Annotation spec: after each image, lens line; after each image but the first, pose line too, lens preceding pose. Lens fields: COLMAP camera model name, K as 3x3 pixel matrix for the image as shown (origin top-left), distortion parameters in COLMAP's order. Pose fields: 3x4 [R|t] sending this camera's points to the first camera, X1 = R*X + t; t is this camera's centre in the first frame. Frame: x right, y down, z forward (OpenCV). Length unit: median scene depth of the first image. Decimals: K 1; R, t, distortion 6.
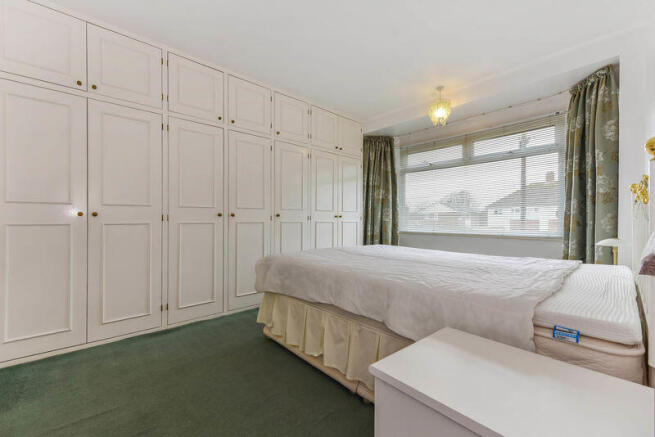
lens RADIAL K [[270.0, 0, 321.4], [0, 270.0, 218.1], [0, 0, 1]] dist [-0.000635, -0.000238]
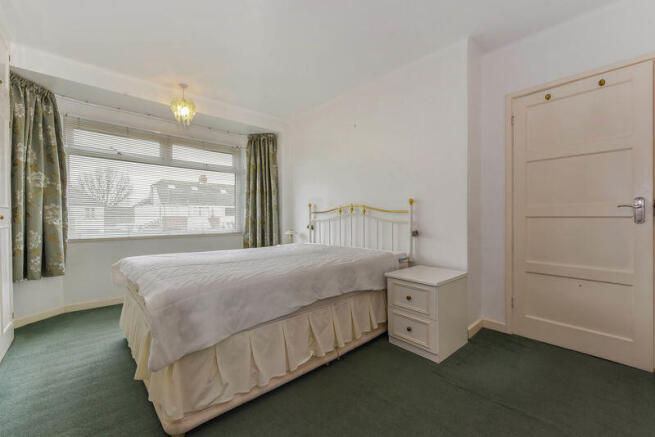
lens RADIAL K [[270.0, 0, 321.4], [0, 270.0, 218.1], [0, 0, 1]] dist [-0.000635, -0.000238]
pose [[-0.014802, 0.001424, 0.999889, -0.465788], [0.001045, 0.999998, -0.001409, -0.002562], [-0.999890, 0.001024, -0.014803, 0.452535]]
